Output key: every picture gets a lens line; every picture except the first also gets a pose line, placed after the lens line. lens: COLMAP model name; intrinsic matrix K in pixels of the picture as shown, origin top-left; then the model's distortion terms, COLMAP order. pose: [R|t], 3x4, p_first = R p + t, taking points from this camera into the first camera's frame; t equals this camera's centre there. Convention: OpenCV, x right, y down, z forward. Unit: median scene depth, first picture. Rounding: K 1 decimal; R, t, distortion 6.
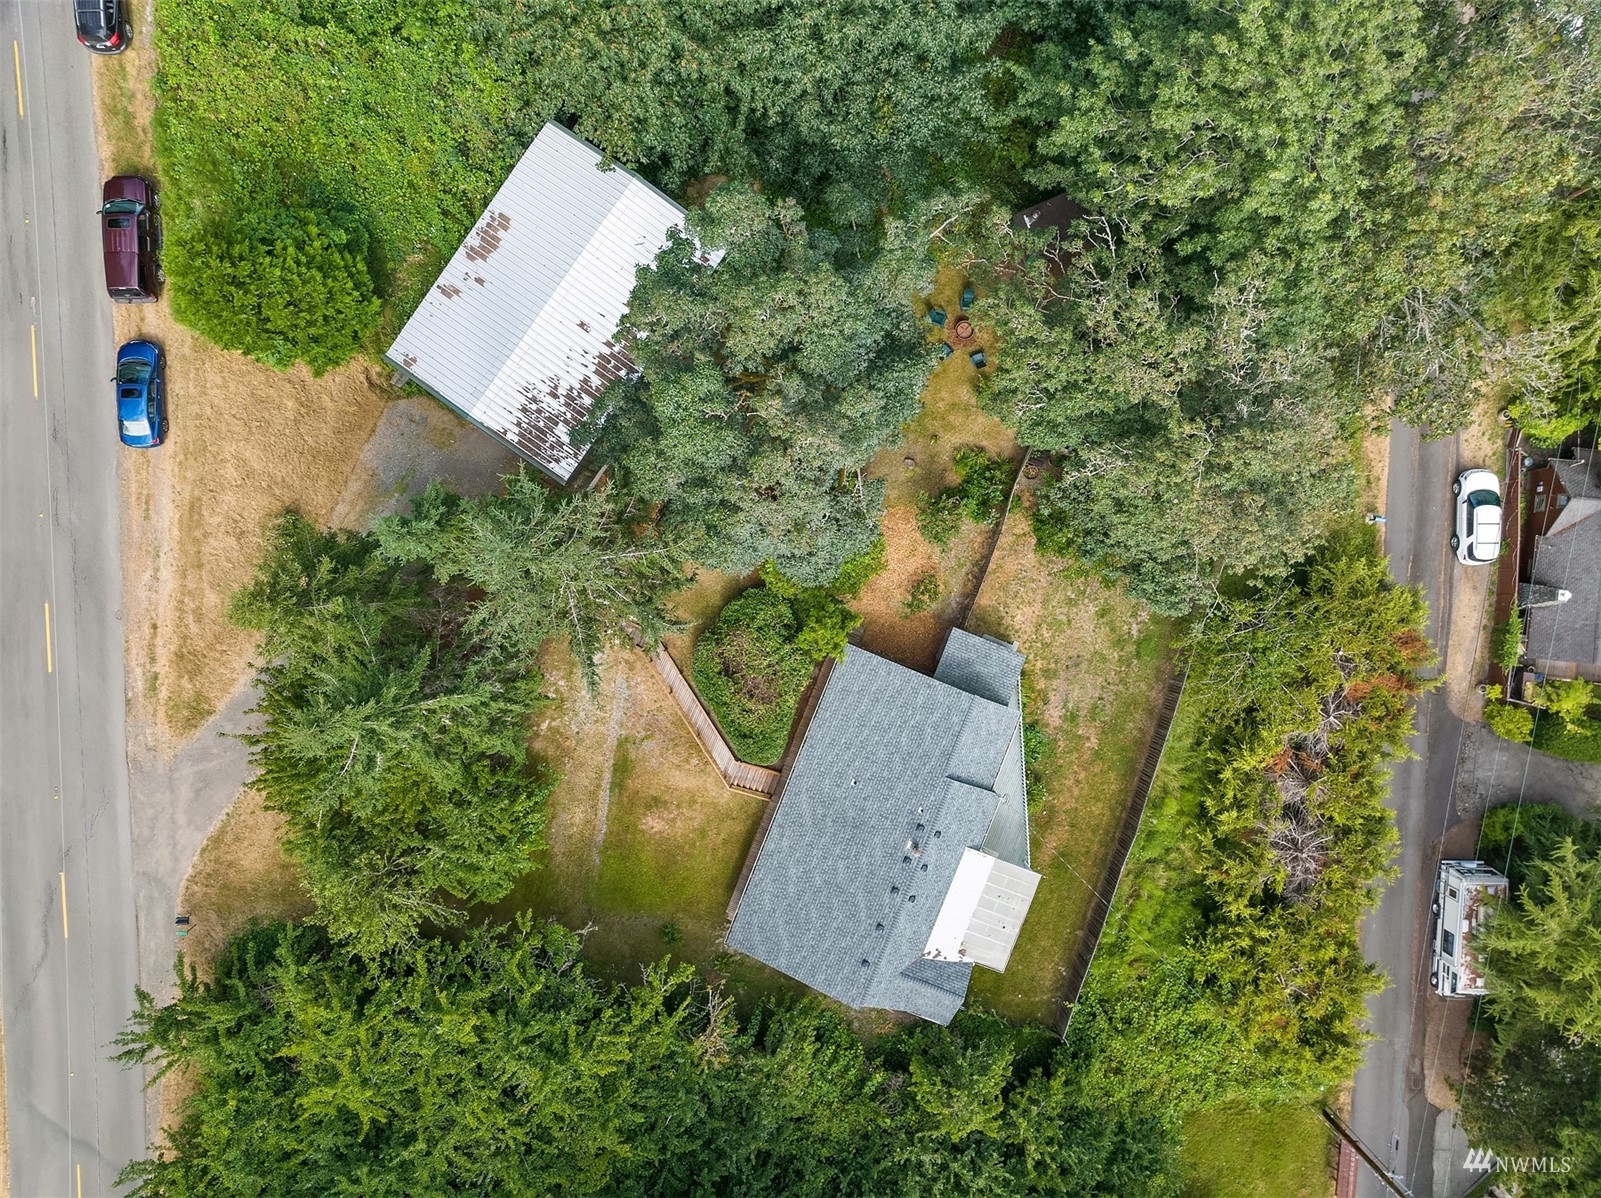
lens RADIAL K [[1099.5, 0, 807.7], [0, 1099.5, 604.3], [0, 0, 1]] dist [-0.042665, 0.004280]
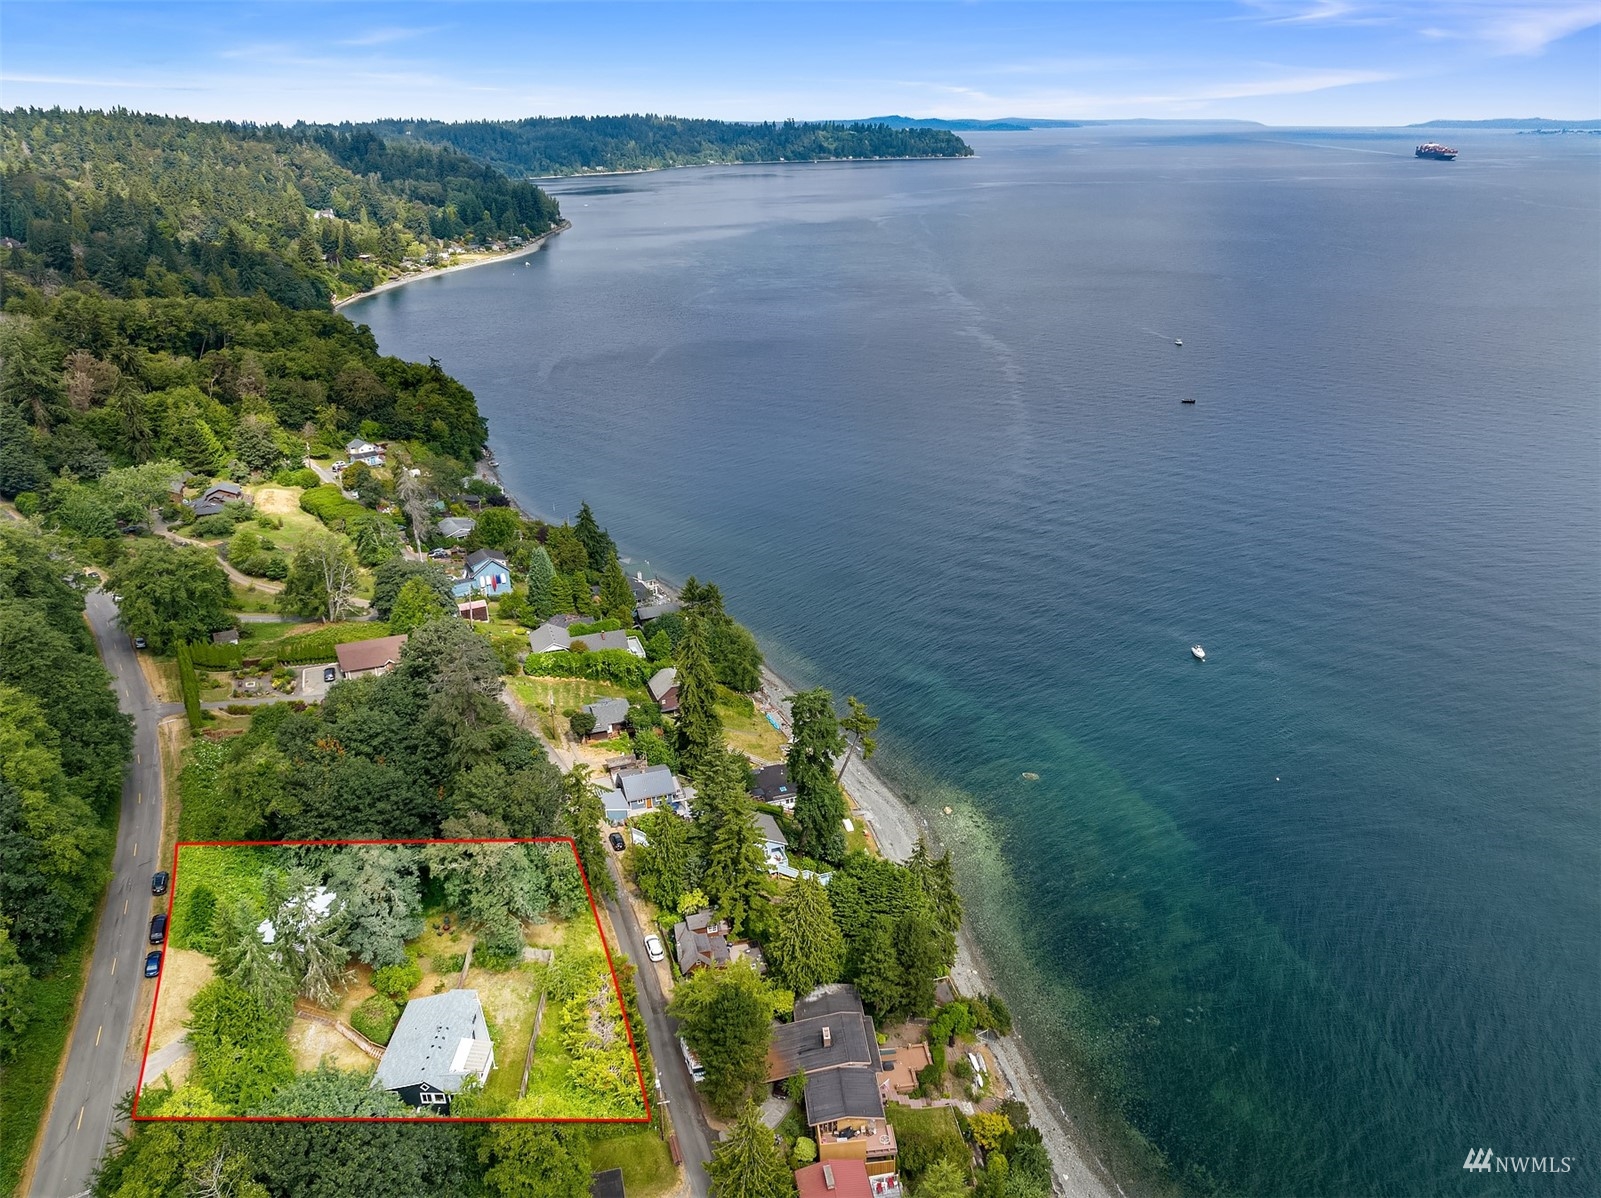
lens RADIAL K [[1099.5, 0, 807.7], [0, 1099.5, 604.3], [0, 0, 1]] dist [-0.042665, 0.004280]
pose [[0.928631, -0.122254, 0.350282, 0.124499], [0.370441, 0.357527, -0.857291, 2.343310], [-0.020428, 0.925866, 0.377298, -0.950568]]
